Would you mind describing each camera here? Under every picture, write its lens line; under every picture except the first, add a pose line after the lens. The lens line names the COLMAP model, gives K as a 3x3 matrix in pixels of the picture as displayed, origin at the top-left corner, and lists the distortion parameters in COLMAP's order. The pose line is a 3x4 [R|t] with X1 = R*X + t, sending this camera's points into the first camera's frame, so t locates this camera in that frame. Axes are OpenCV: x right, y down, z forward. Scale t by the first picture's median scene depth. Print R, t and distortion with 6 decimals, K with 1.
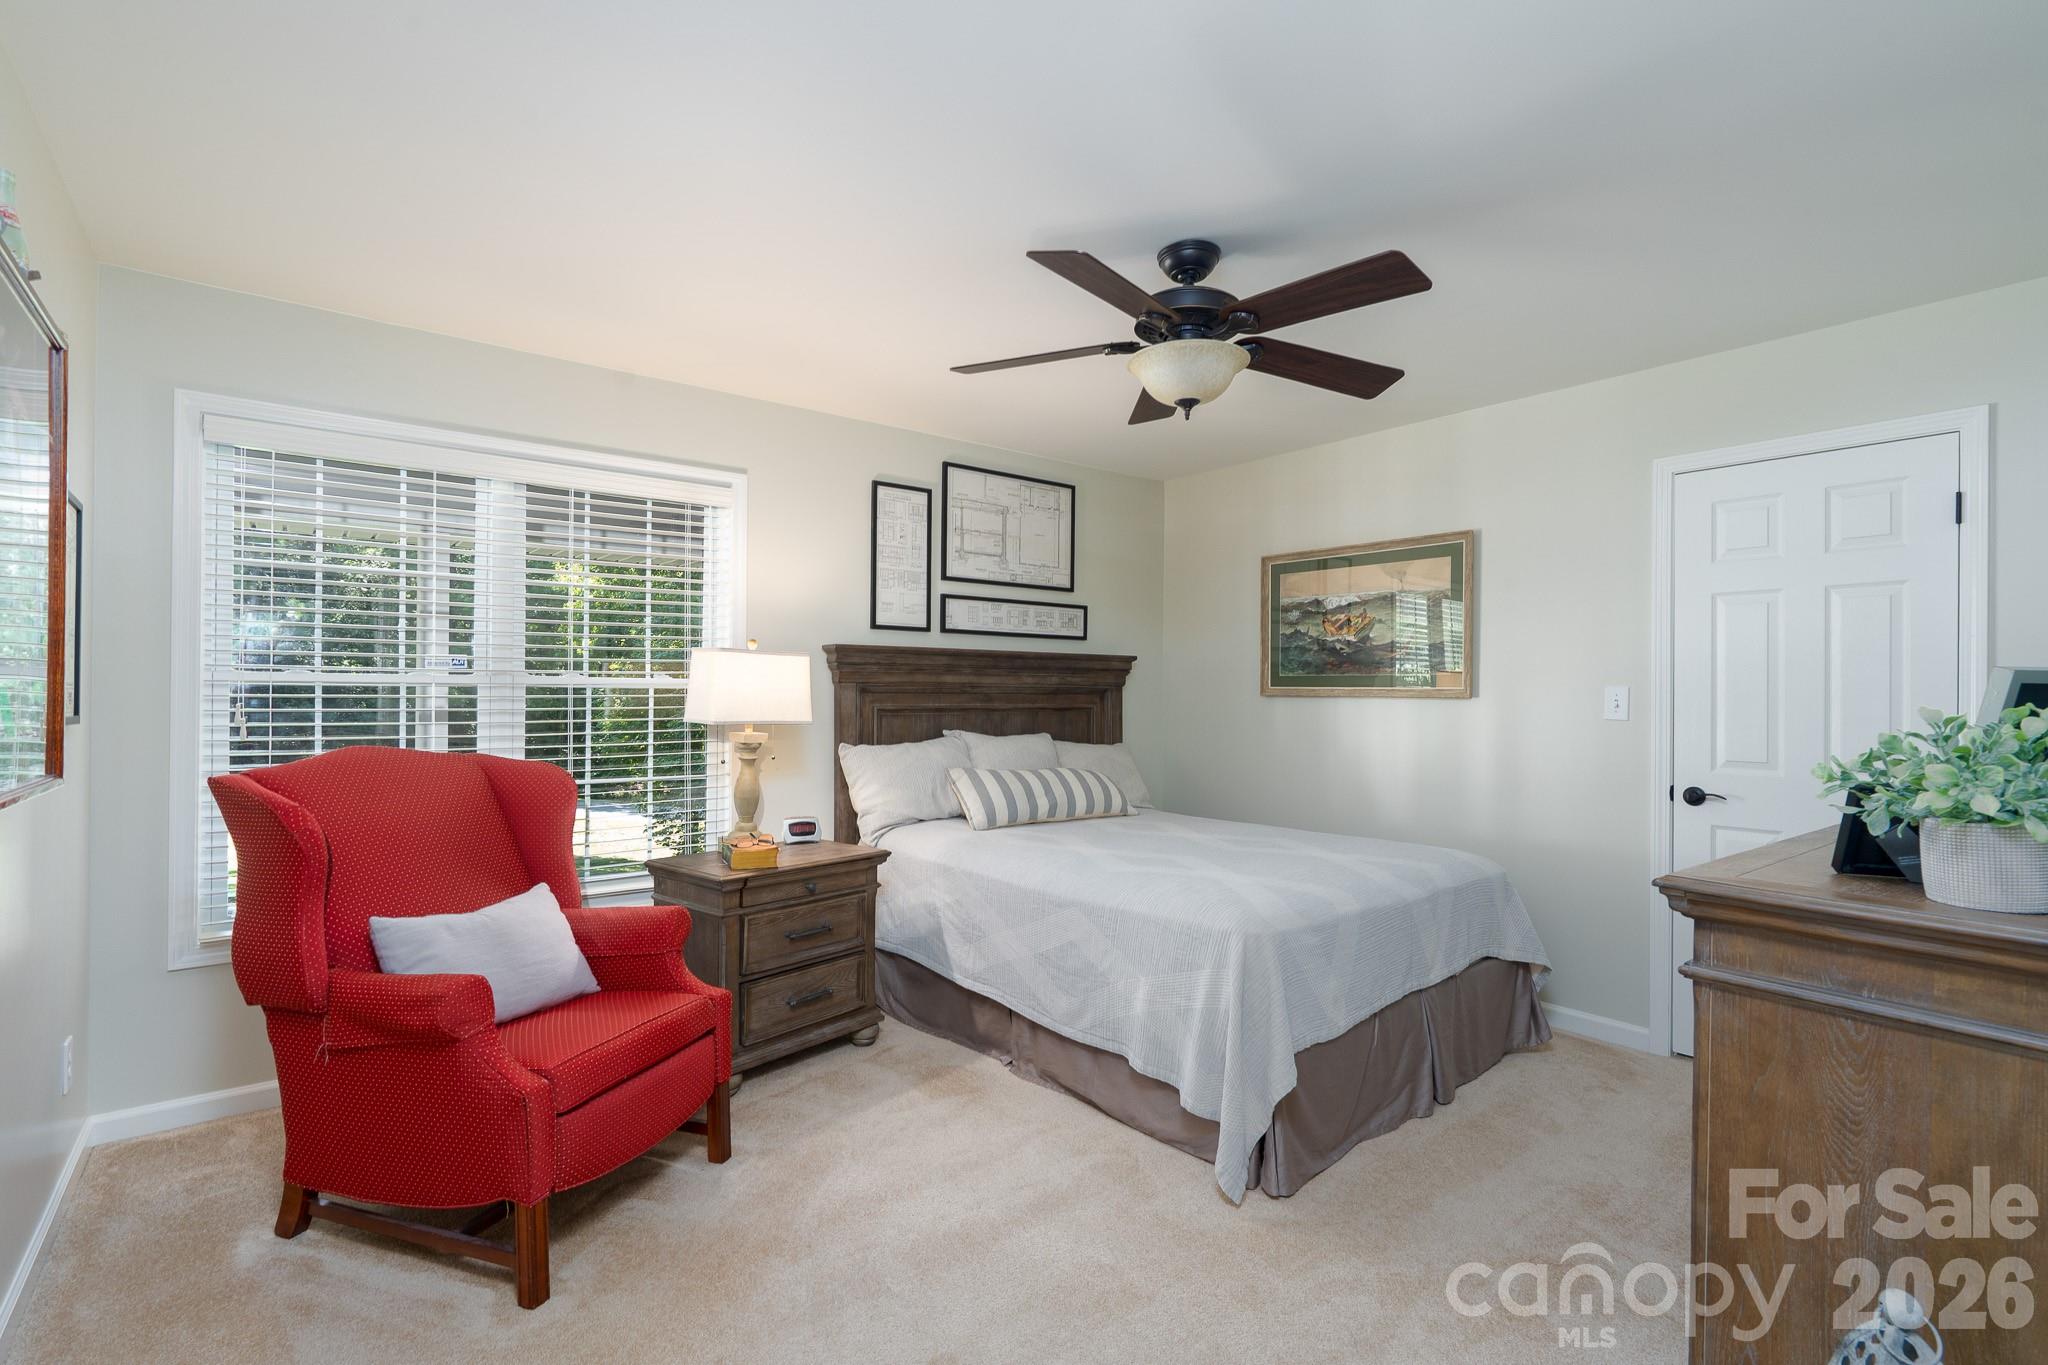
lens RADIAL K [[938.2, 0, 1029.0], [0, 938.2, 713.6], [0, 0, 1]] dist [-0.001268, -0.000302]
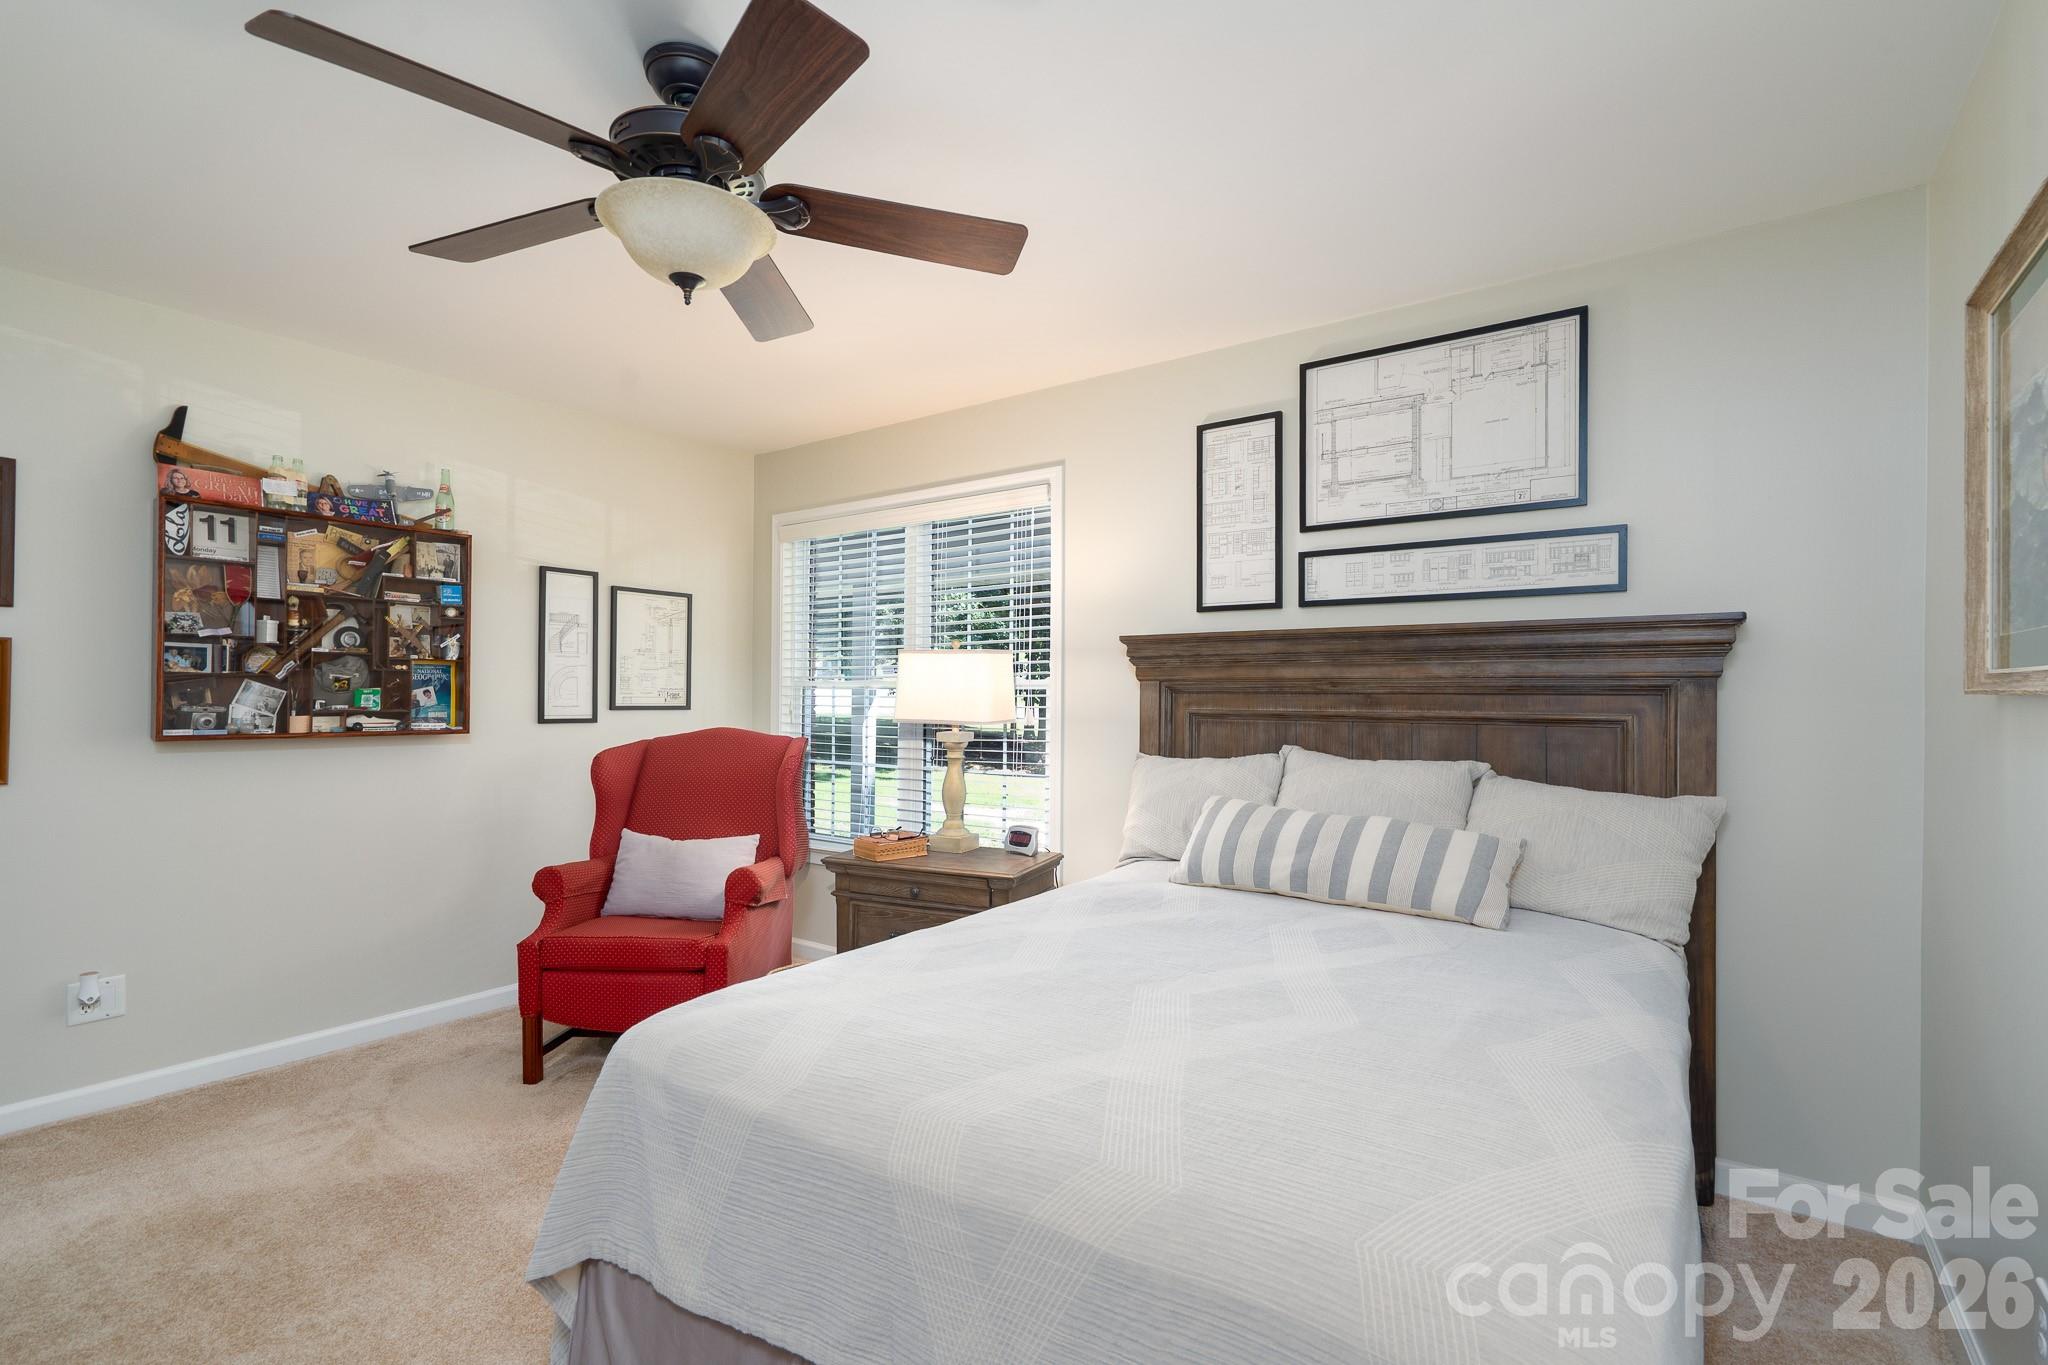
lens RADIAL K [[957.5, 0, 980.2], [0, 957.5, 695.4], [0, 0, 1]] dist [0.001506, 0.000042]
pose [[0.250216, 0.001315, -0.968189, 0.541388], [-0.021266, 0.999765, -0.004138, -0.011802], [0.967956, 0.021625, 0.250185, 0.585061]]
